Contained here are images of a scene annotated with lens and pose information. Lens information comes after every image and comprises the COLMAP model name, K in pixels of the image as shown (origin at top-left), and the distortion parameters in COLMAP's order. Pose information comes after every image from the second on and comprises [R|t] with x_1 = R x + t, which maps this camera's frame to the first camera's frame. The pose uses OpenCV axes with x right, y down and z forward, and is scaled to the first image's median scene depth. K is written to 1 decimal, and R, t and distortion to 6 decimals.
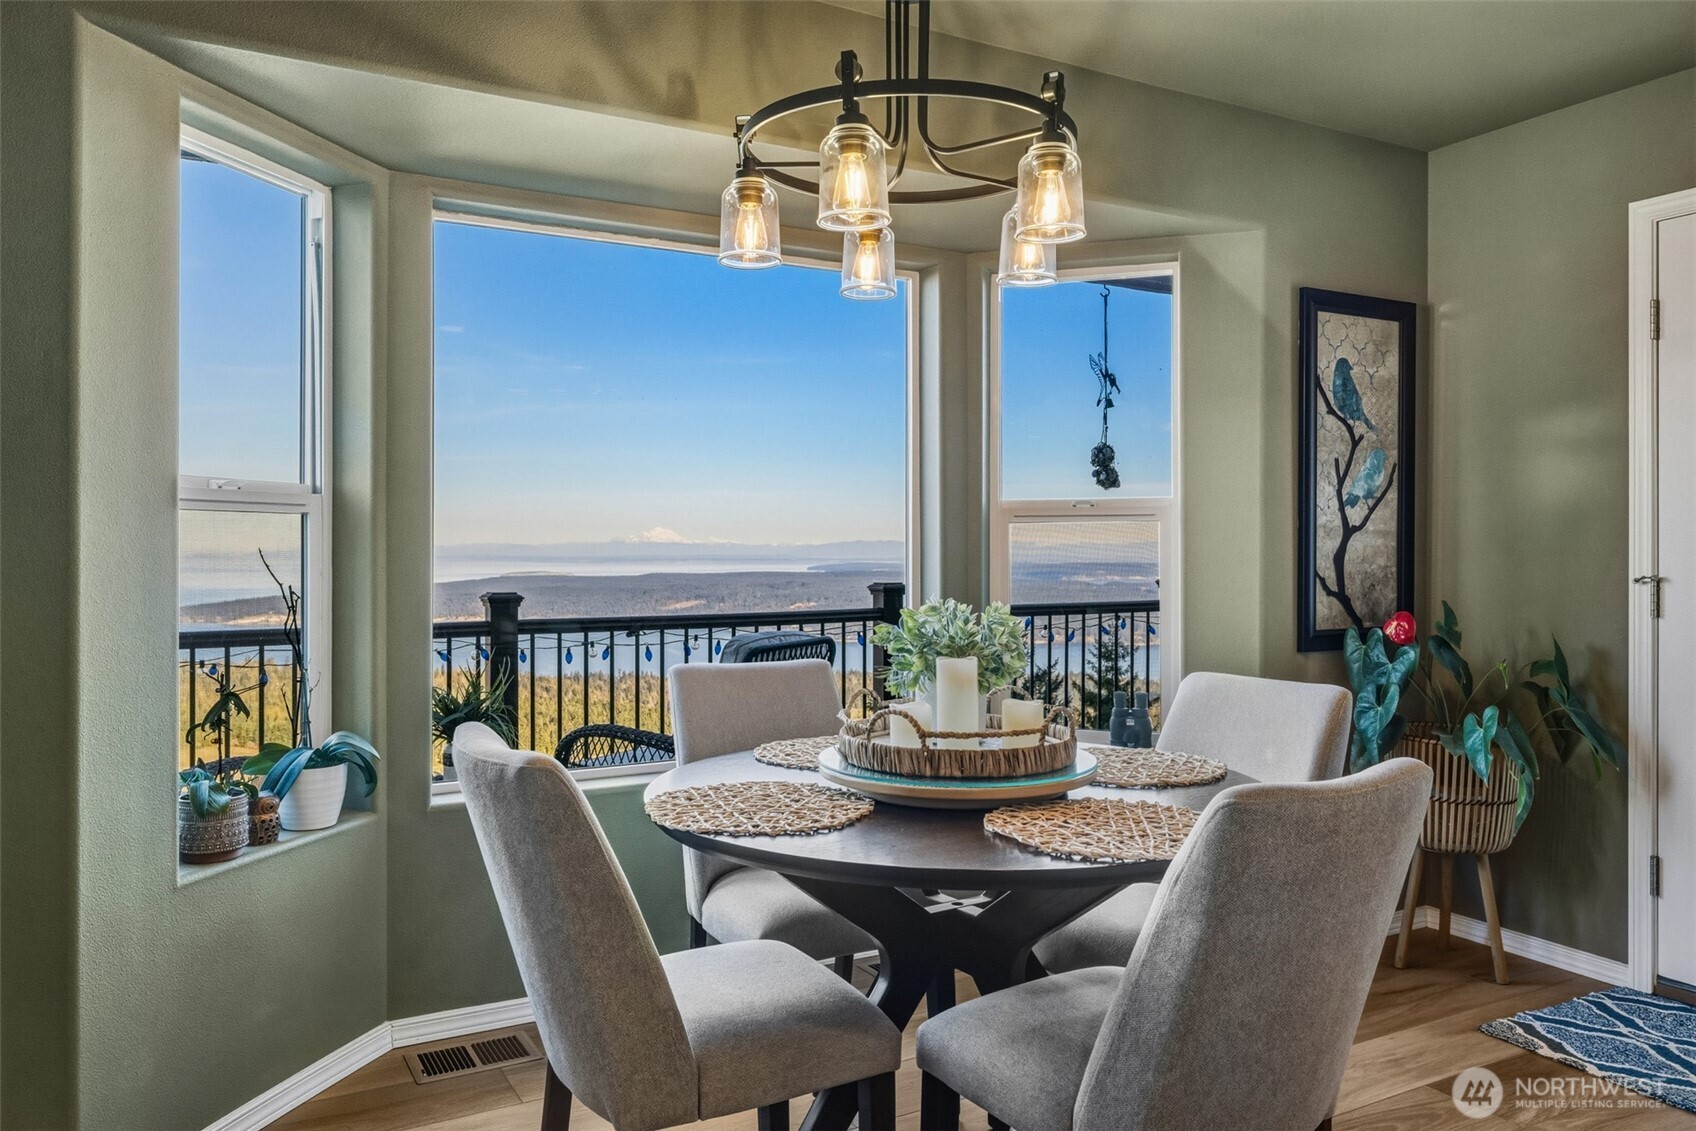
lens RADIAL K [[1203.2, 0, 858.9], [0, 1203.2, 565.5], [0, 0, 1]] dist [0.008391, 0.005764]
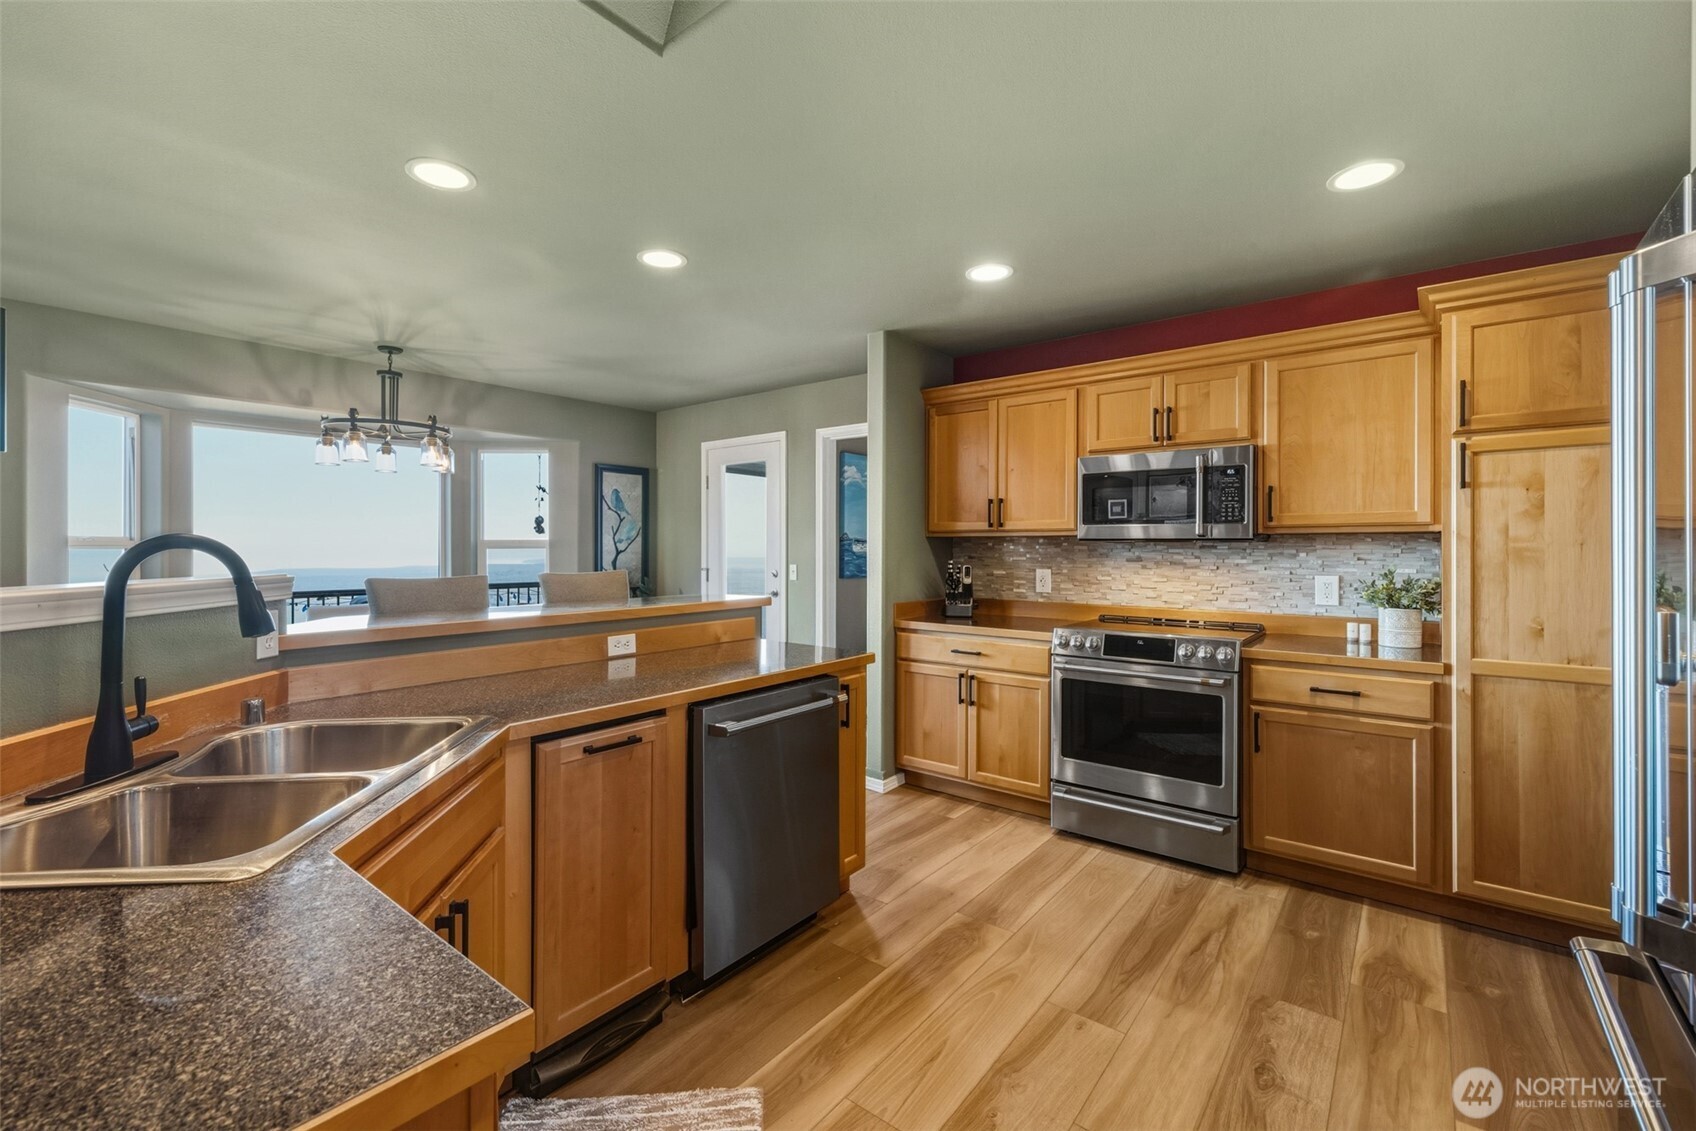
lens RADIAL K [[728.3, 0, 844.1], [0, 728.3, 558.0], [0, 0, 1]] dist [0.010972, -0.000838]
pose [[0.930851, -0.003701, 0.365380, 0.277631], [0.004467, 0.999989, -0.001251, -0.011176], [-0.365372, 0.002796, 0.930858, -0.726444]]
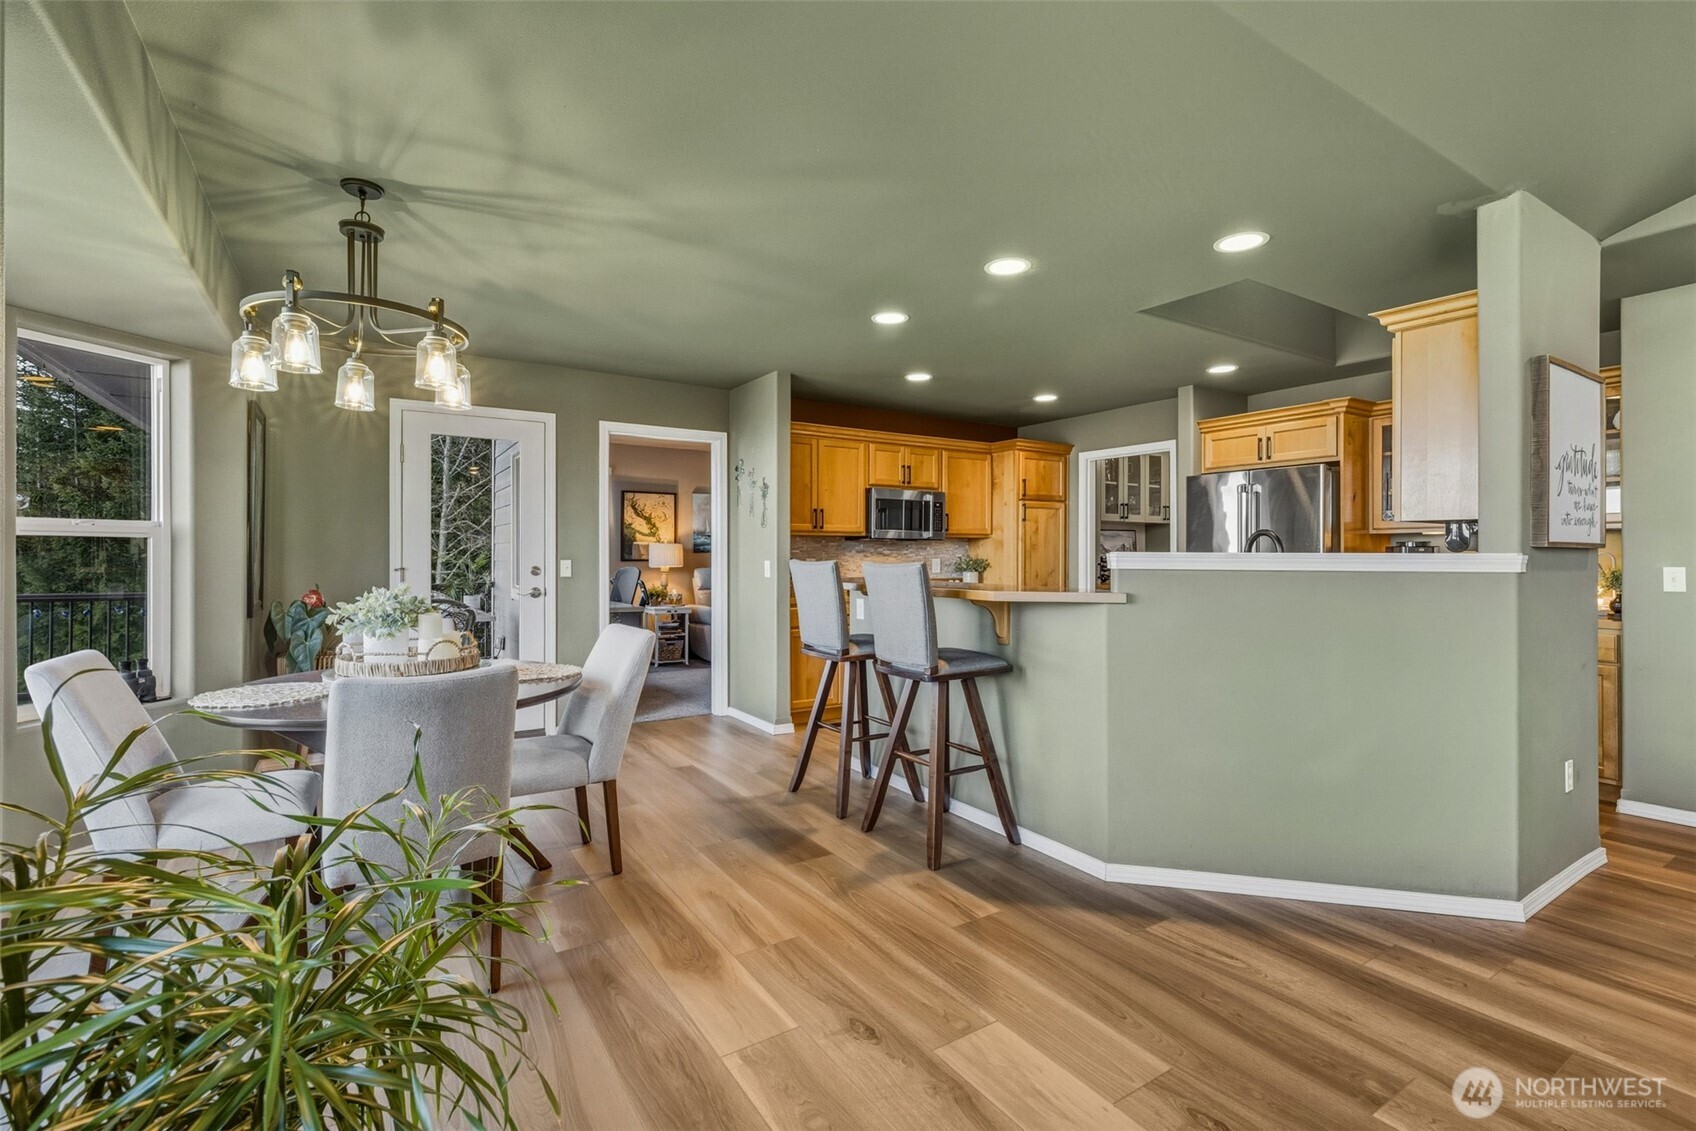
lens RADIAL K [[728.3, 0, 845.8], [0, 728.3, 556.4], [0, 0, 1]] dist [0.010972, -0.000838]
pose [[-0.061139, -0.006080, 0.998111, -0.676329], [0.017660, 0.999818, 0.007172, -0.007863], [-0.997973, 0.018065, -0.061020, 0.237310]]
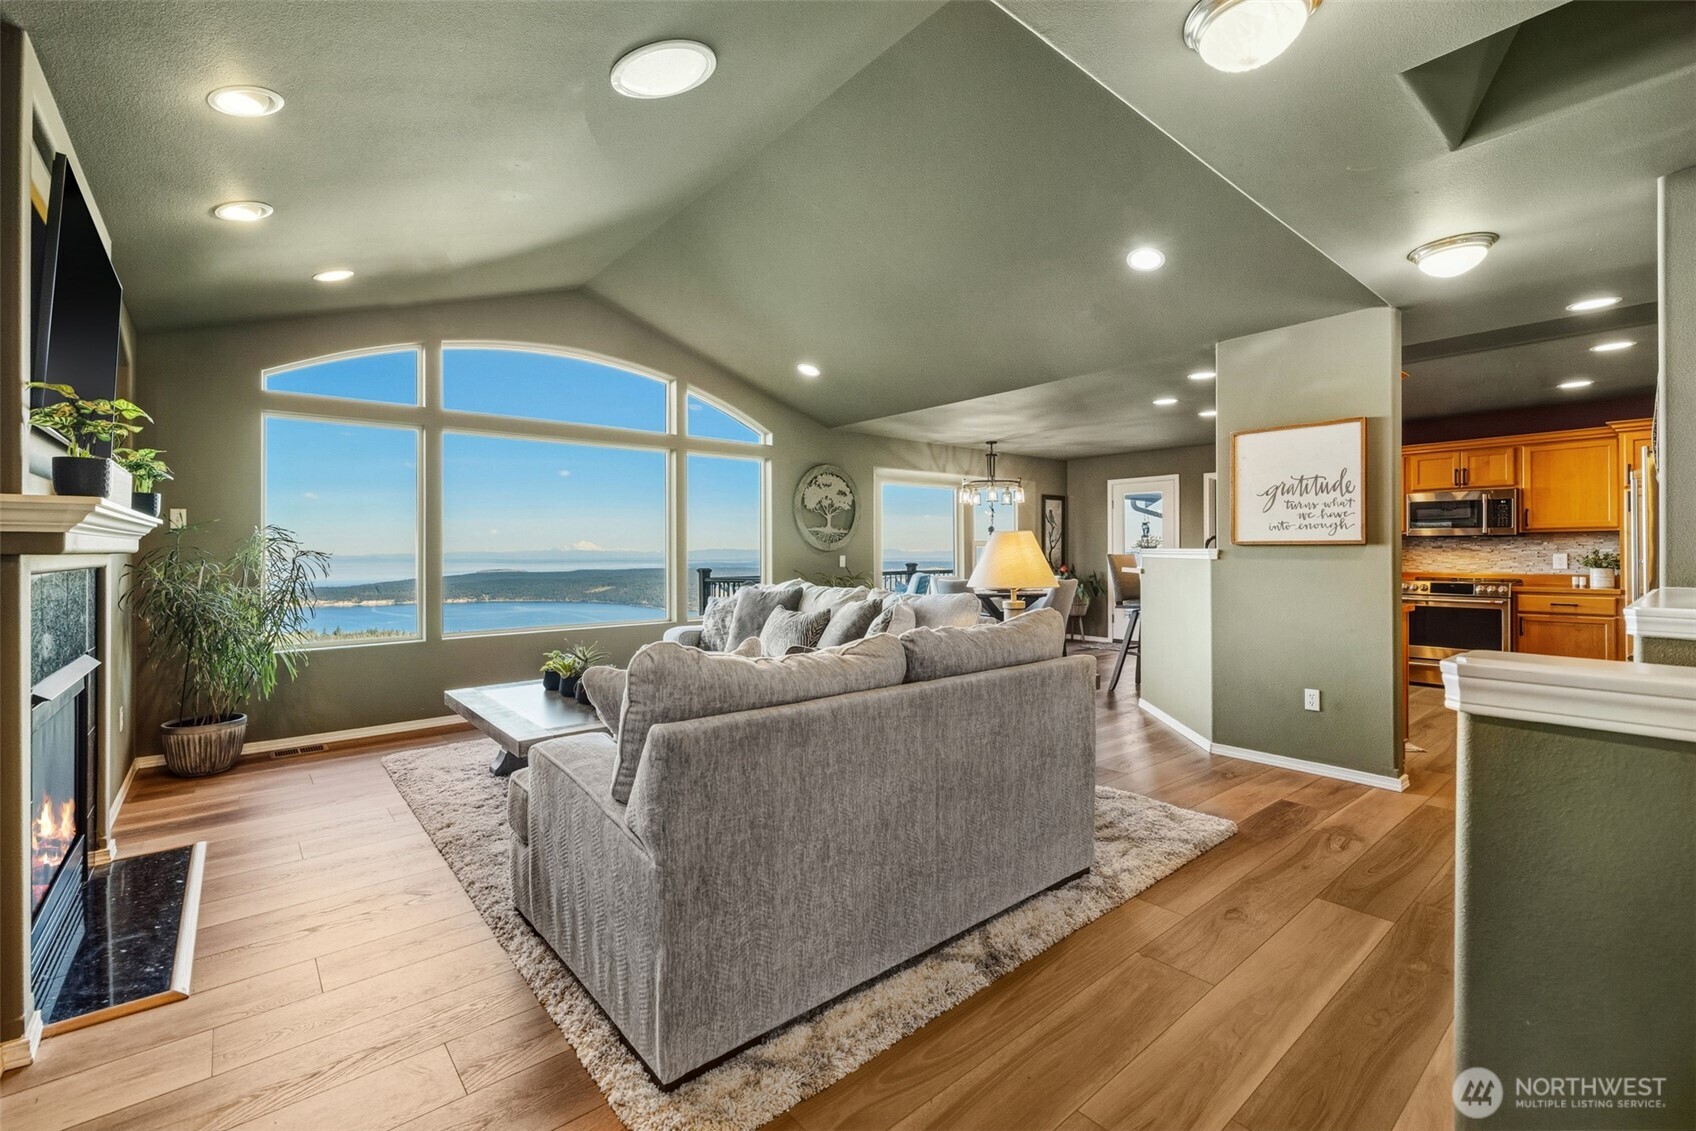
lens RADIAL K [[728.3, 0, 840.5], [0, 728.3, 557.7], [0, 0, 1]] dist [0.010972, -0.000838]
pose [[0.983738, -0.003840, 0.179570, -0.857714], [0.005546, 0.999944, -0.008999, 0.027744], [-0.179526, 0.009848, 0.983704, -1.532720]]
